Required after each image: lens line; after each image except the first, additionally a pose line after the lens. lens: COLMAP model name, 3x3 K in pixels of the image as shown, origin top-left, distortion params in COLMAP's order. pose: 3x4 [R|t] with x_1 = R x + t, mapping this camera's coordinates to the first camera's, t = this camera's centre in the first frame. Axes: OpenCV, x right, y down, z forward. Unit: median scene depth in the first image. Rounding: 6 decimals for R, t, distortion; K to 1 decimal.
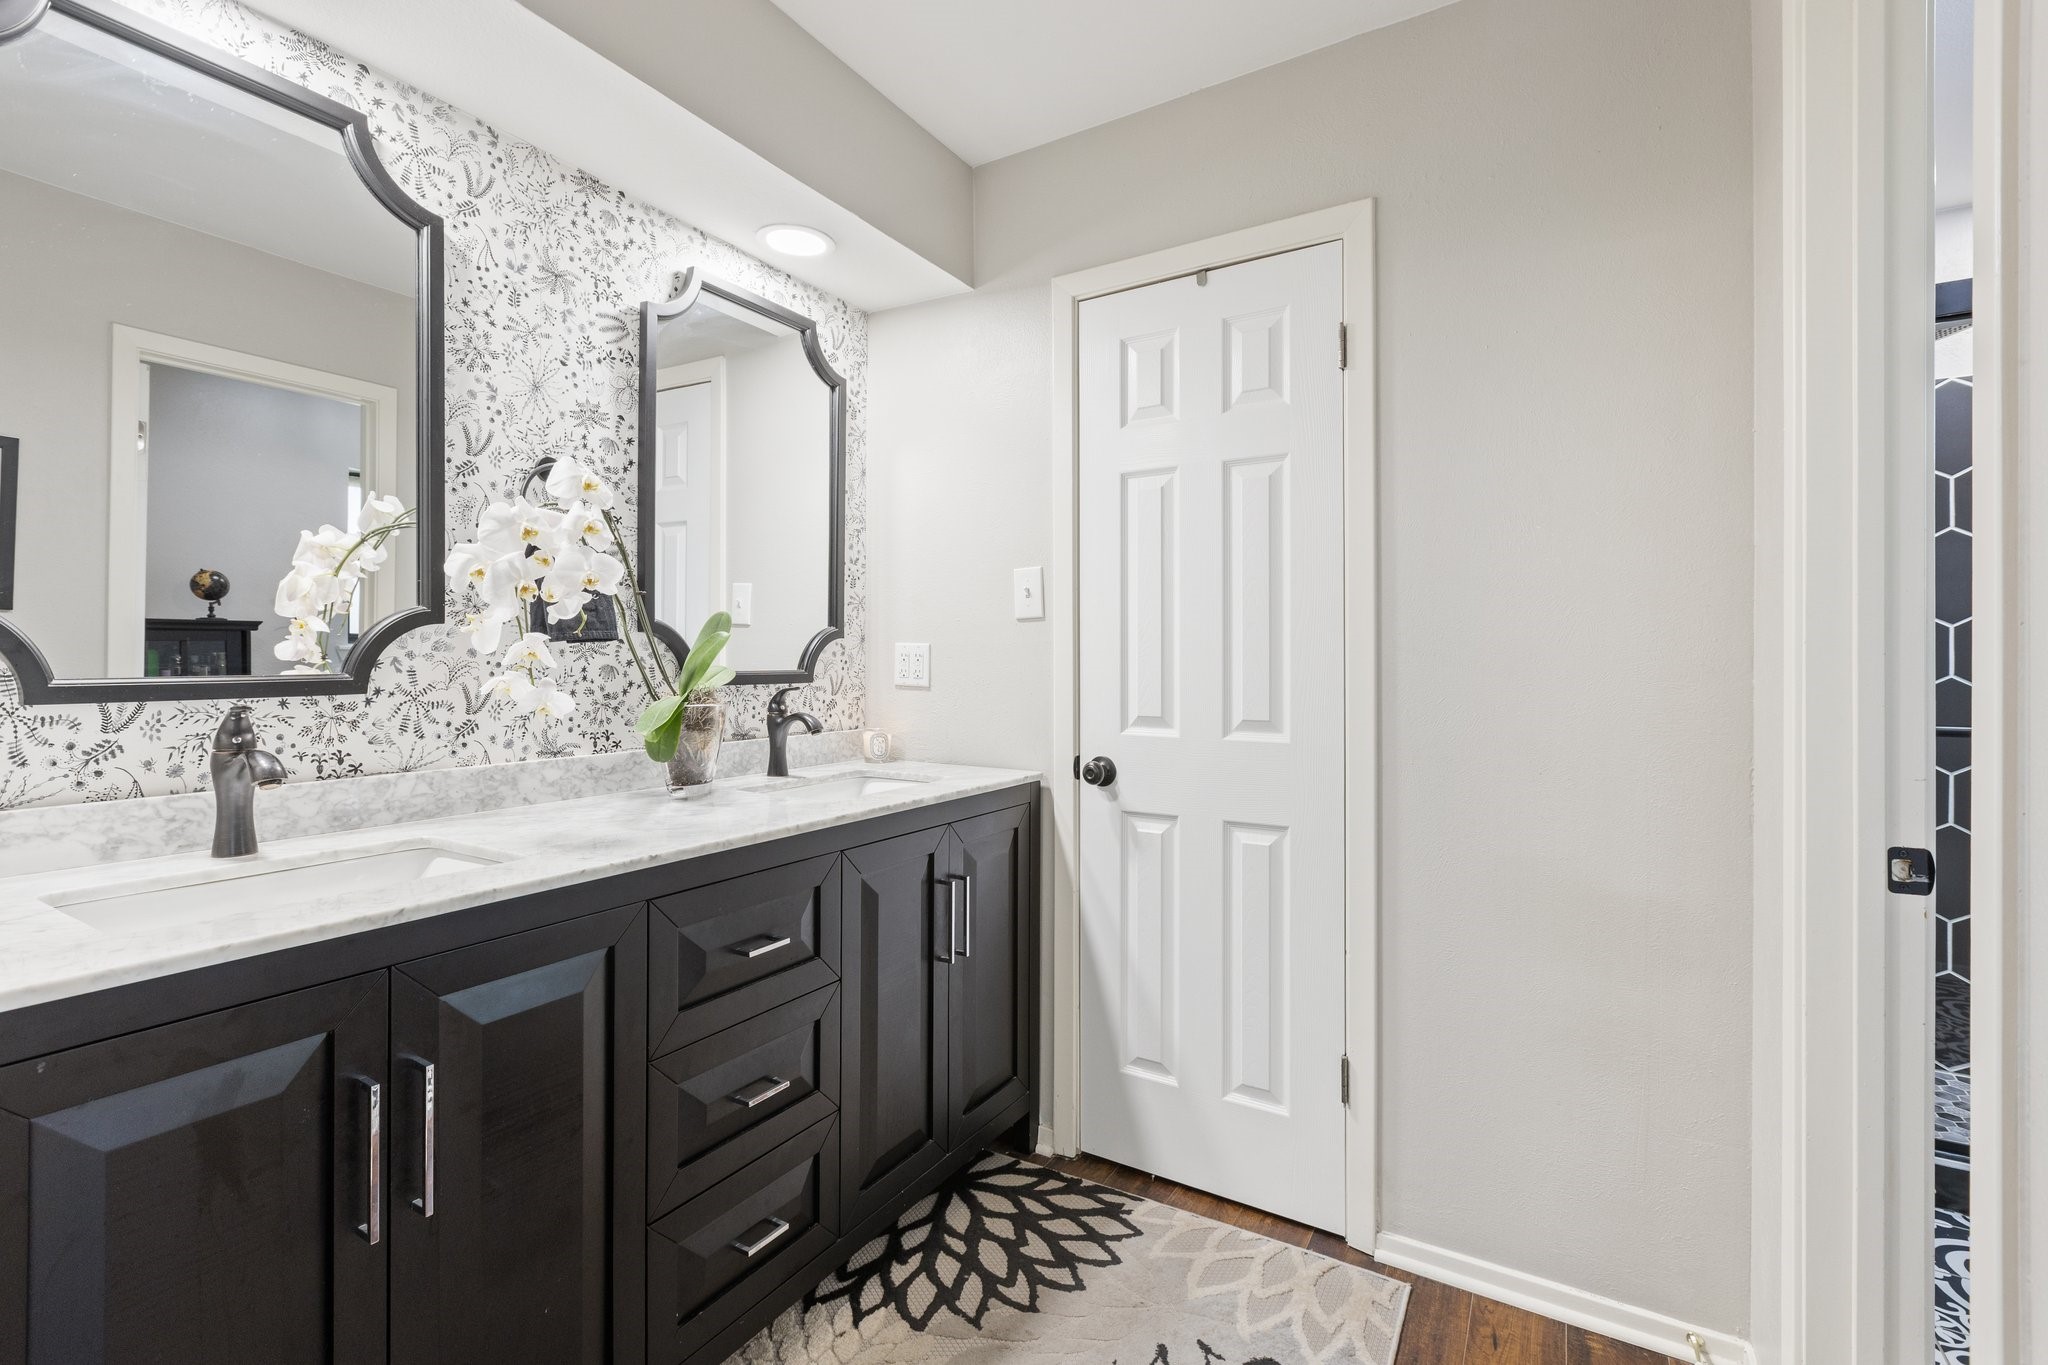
lens RADIAL K [[913.8, 0, 1025.1], [0, 913.8, 670.7], [0, 0, 1]] dist [0.008520, 0.000918]
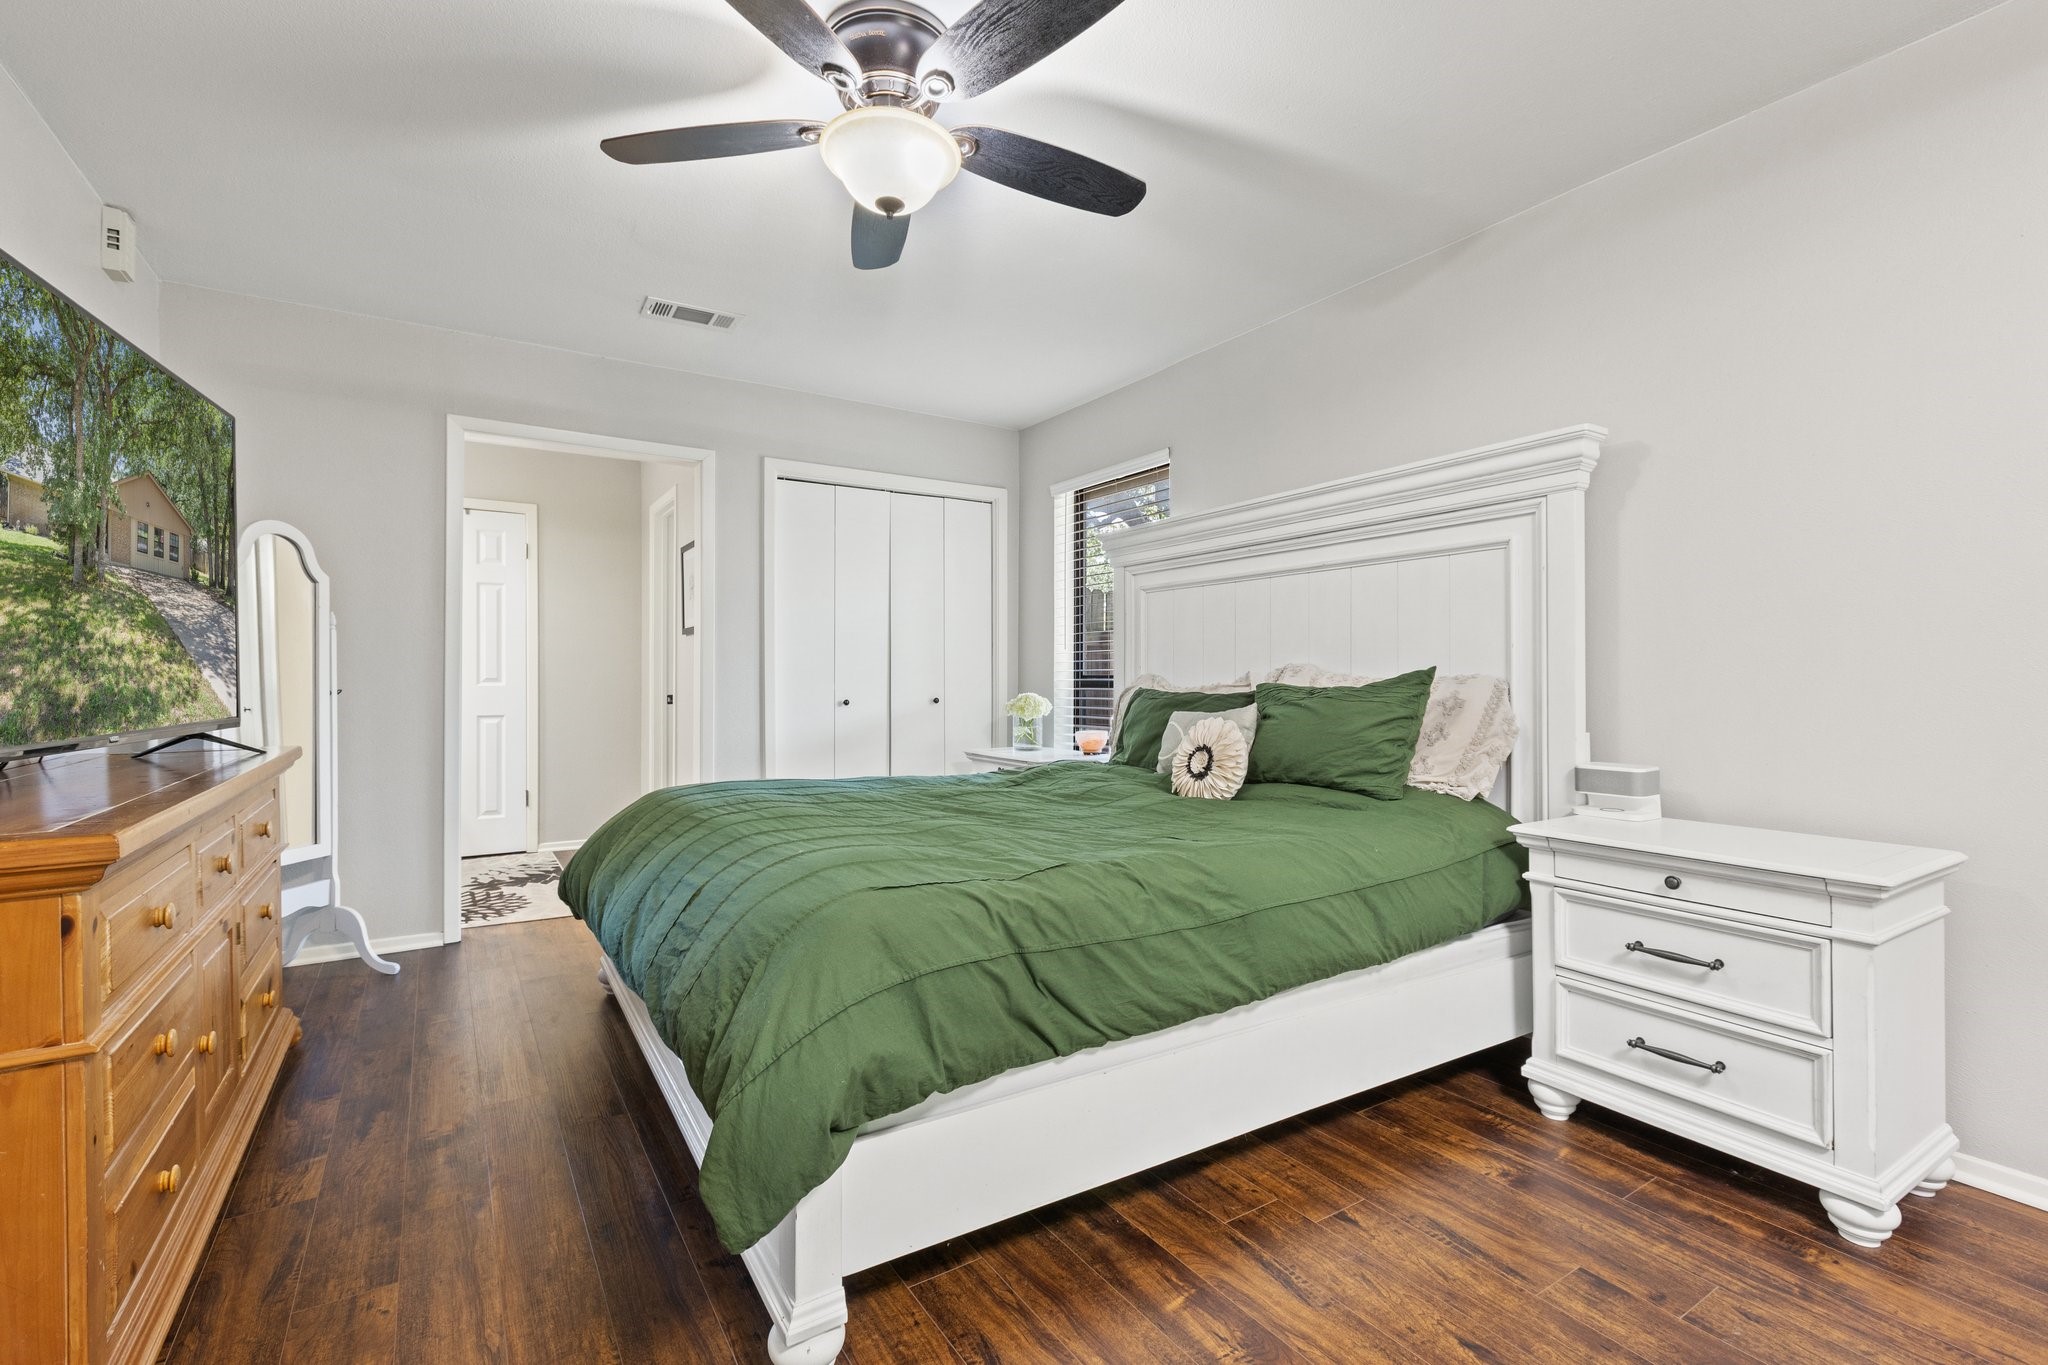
lens RADIAL K [[913.8, 0, 1024.4], [0, 913.8, 674.9], [0, 0, 1]] dist [0.008520, 0.000918]
pose [[0.450463, -0.001200, 0.892794, -1.501528], [0.001817, 0.999998, 0.000427, 0.046341], [-0.892793, 0.001430, 0.450464, -1.694090]]
